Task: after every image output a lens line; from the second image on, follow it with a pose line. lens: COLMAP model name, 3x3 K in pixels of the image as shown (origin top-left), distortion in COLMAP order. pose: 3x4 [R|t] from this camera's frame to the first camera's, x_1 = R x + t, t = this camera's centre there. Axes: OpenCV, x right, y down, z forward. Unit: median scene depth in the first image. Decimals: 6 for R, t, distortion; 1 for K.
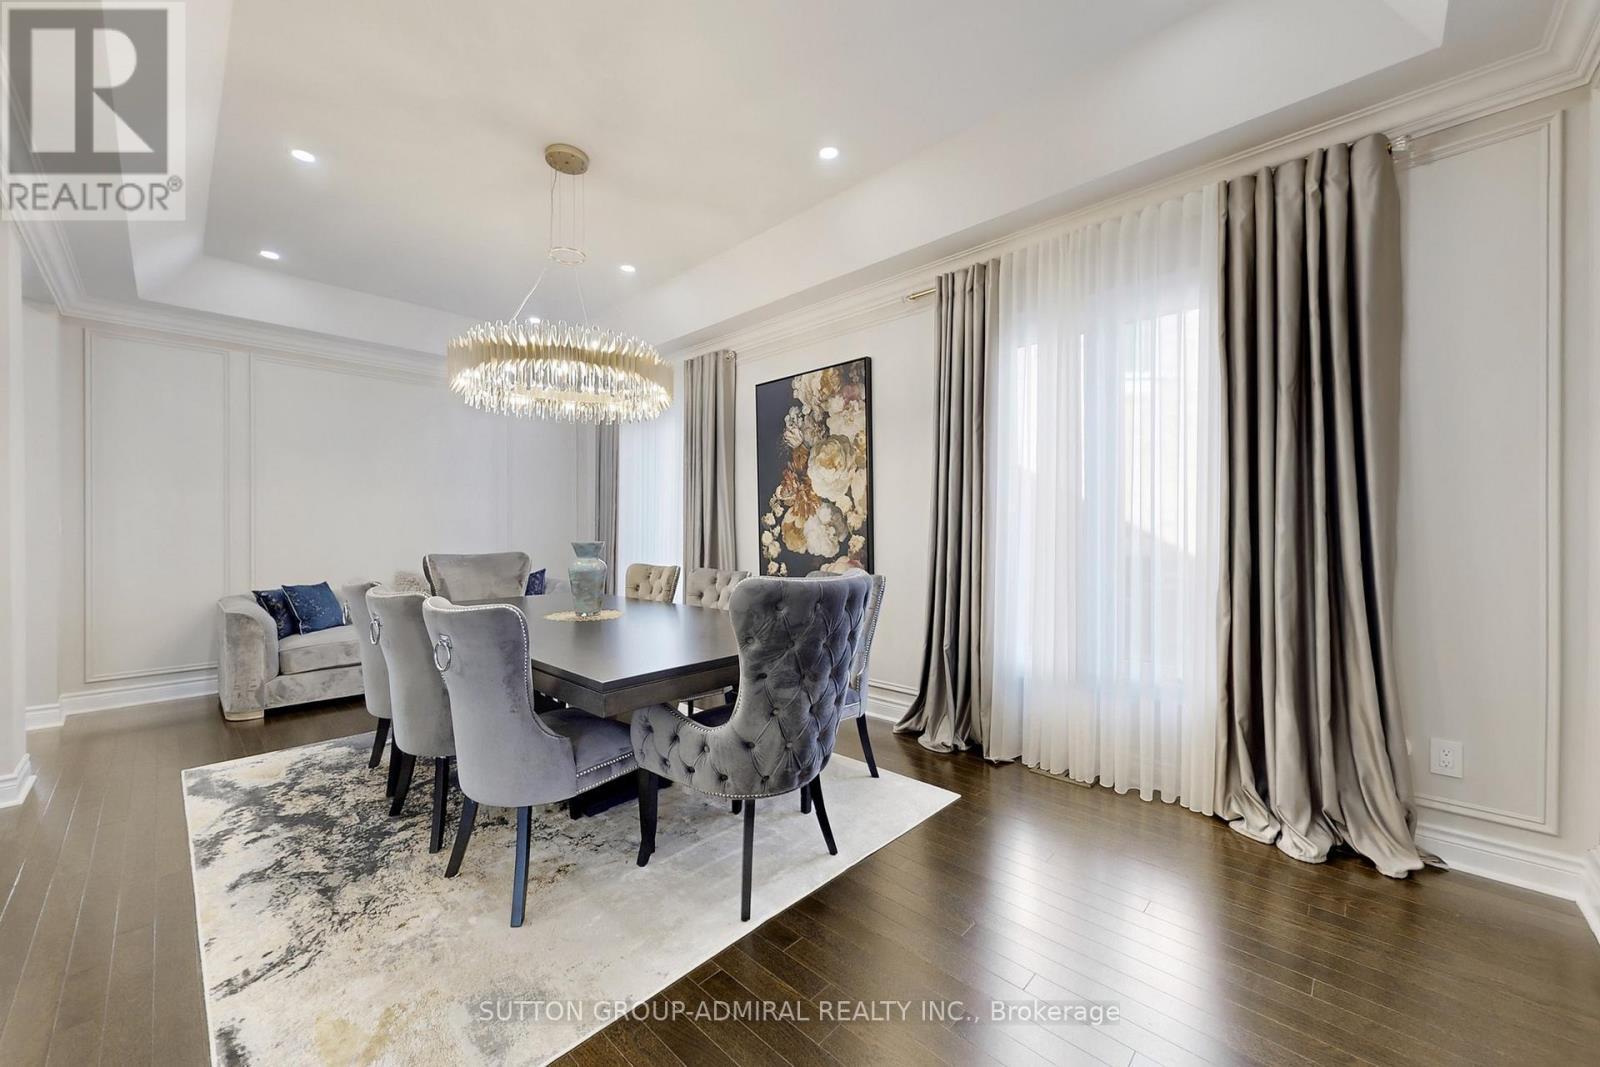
lens RADIAL K [[597.7, 0, 800.0], [0, 597.7, 533.5], [0, 0, 1]] dist [0.000450, -0.000116]
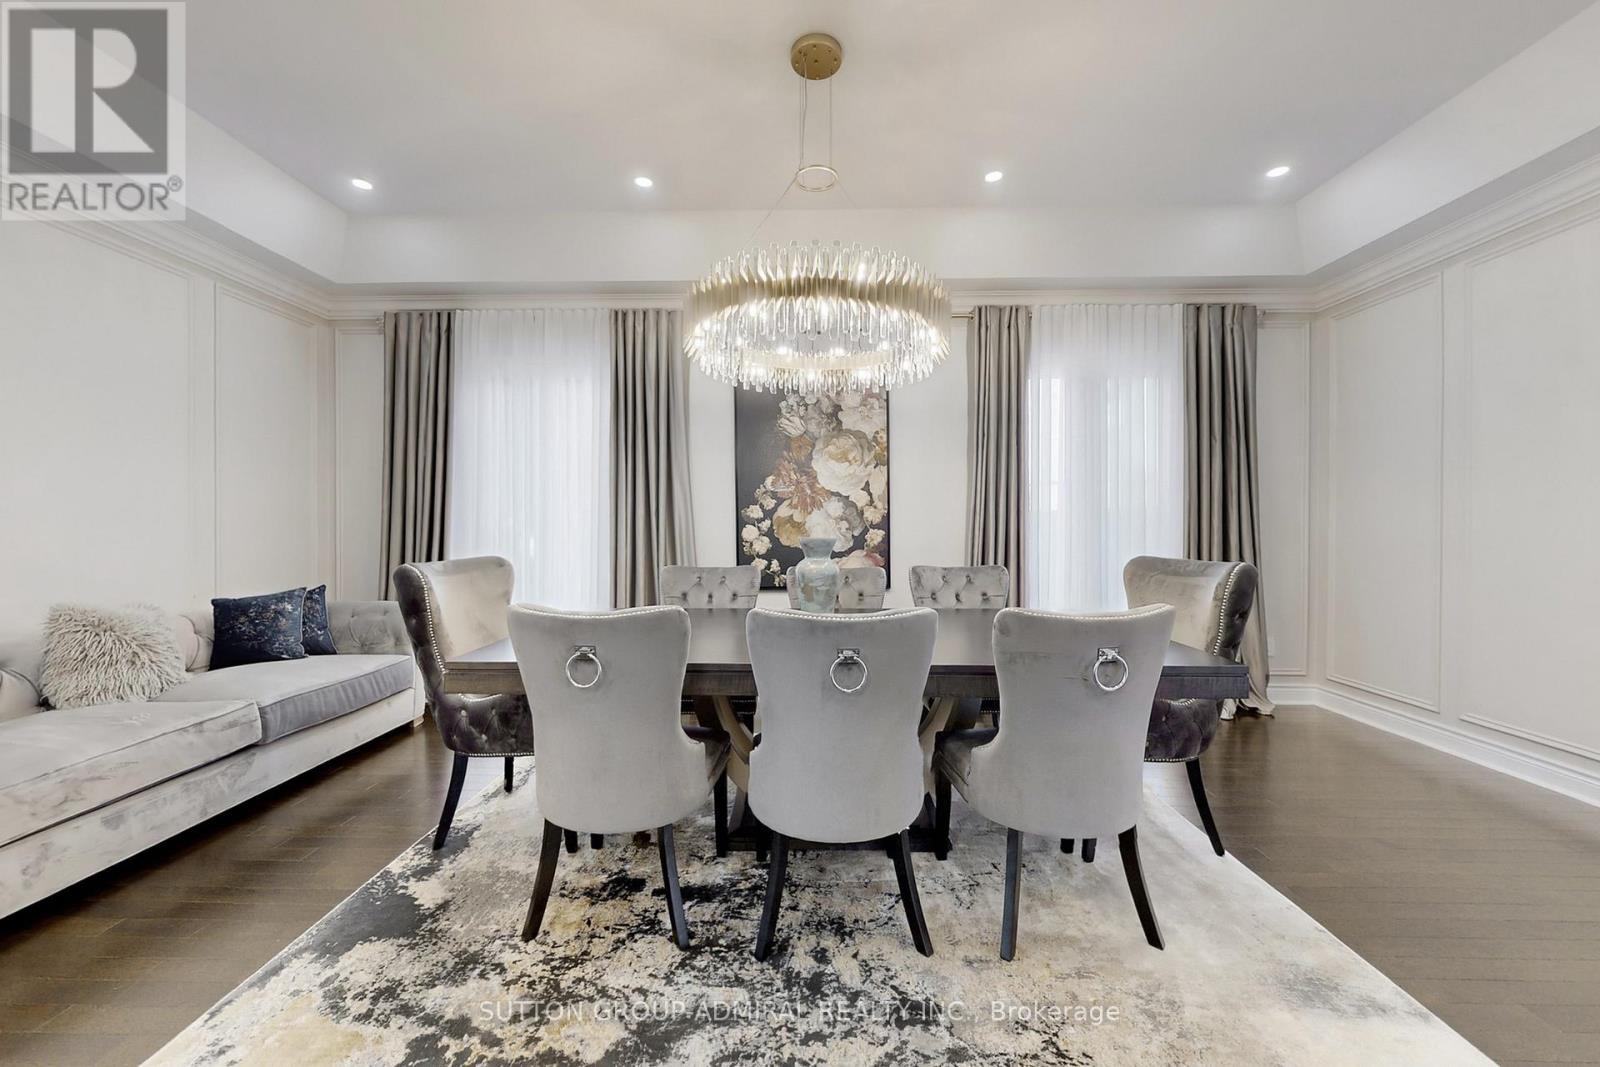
lens RADIAL K [[603.5, 0, 797.2], [0, 603.5, 527.3], [0, 0, 1]] dist [0.000916, -0.000006]
pose [[0.746151, 0.001540, 0.665775, -0.675734], [0.001753, 0.999989, -0.004278, 0.003798], [-0.665775, 0.004359, 0.746140, 0.300028]]
